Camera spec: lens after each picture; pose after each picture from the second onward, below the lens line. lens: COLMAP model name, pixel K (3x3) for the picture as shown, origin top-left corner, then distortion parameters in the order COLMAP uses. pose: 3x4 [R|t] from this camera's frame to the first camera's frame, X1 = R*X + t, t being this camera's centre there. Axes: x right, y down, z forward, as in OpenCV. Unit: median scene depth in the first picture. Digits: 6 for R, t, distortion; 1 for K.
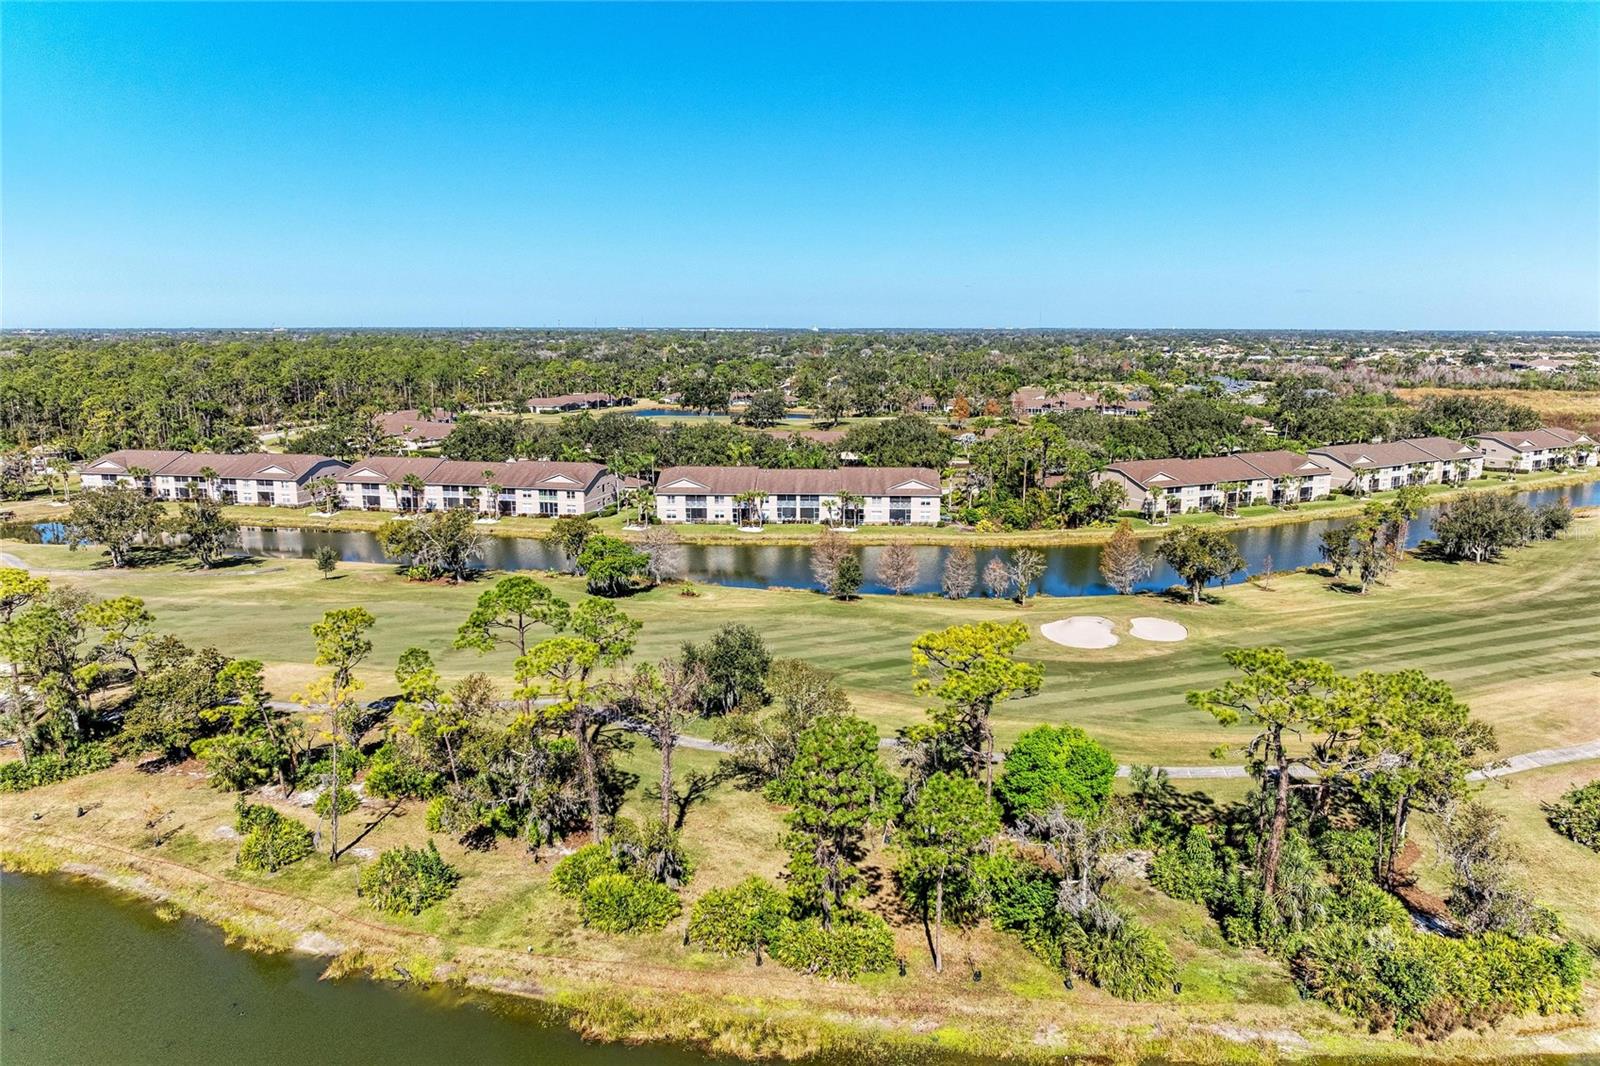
lens RADIAL K [[1176.5, 0, 800.0], [0, 1176.5, 533.0], [0, 0, 1]] dist [-0.001110, -0.002141]
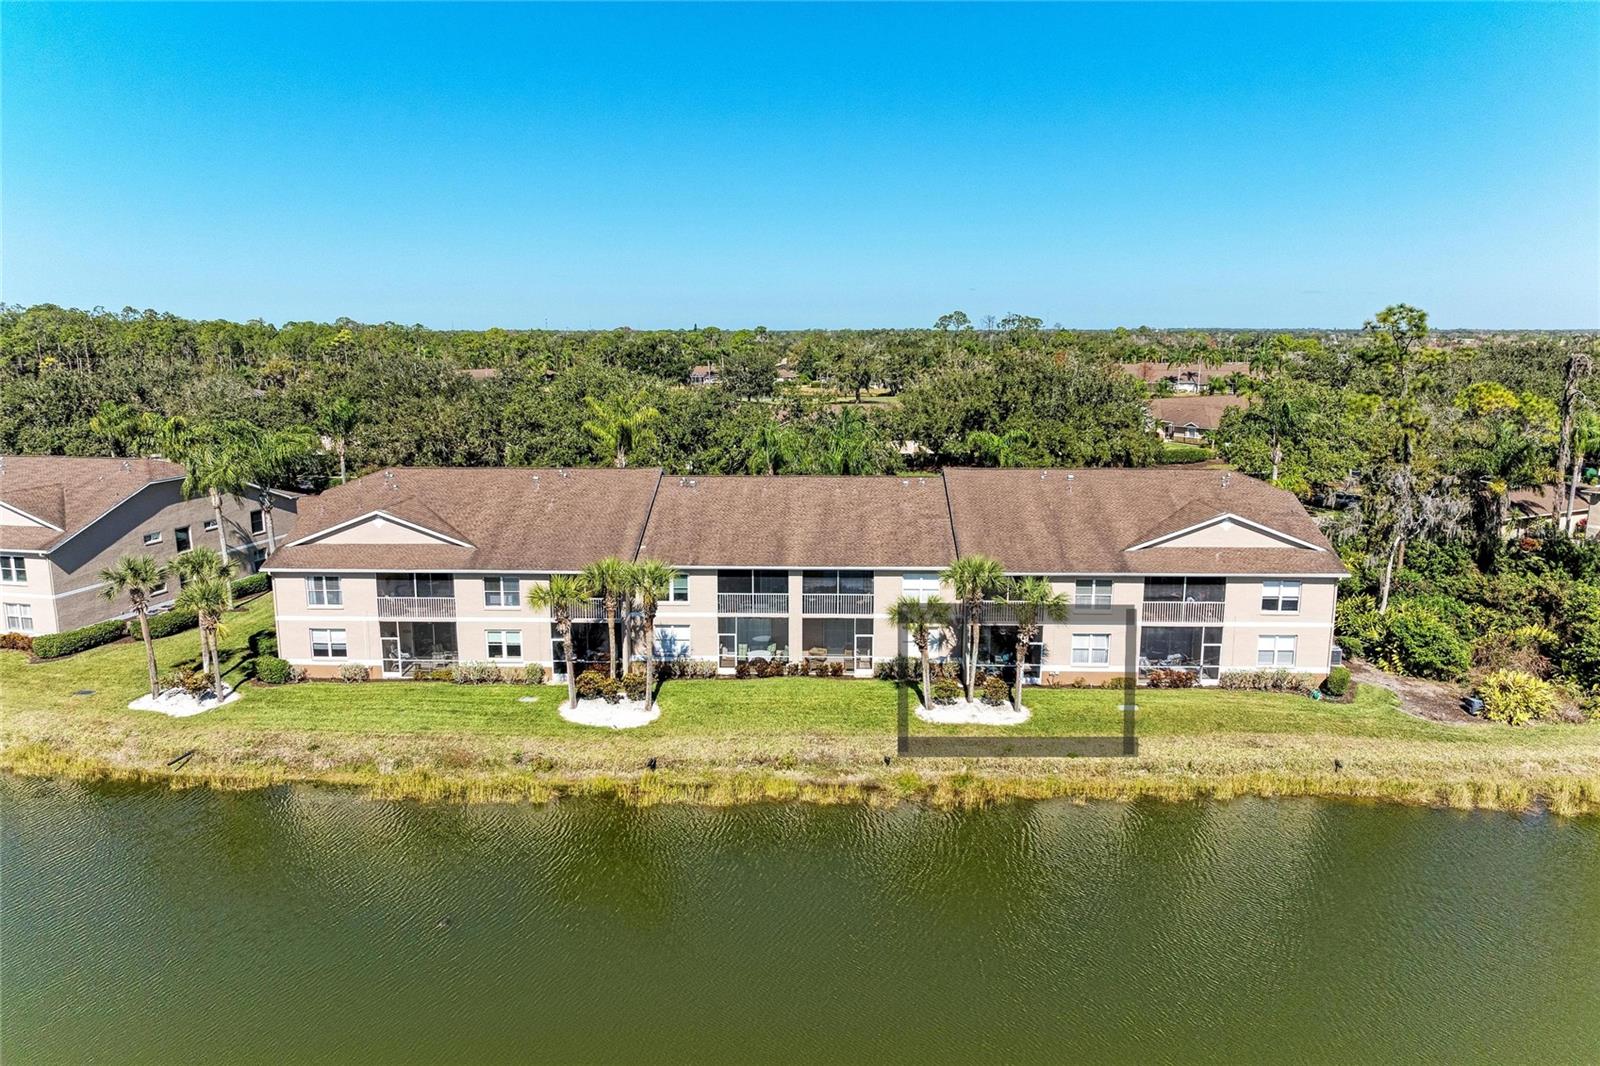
lens RADIAL K [[1176.5, 0, 800.0], [0, 1176.5, 533.0], [0, 0, 1]] dist [-0.001110, -0.002141]
pose [[0.999988, -0.004775, -0.001376, -0.000009], [0.004769, 0.999978, -0.004674, -0.039998], [0.001398, 0.004667, 0.999988, 0.729221]]
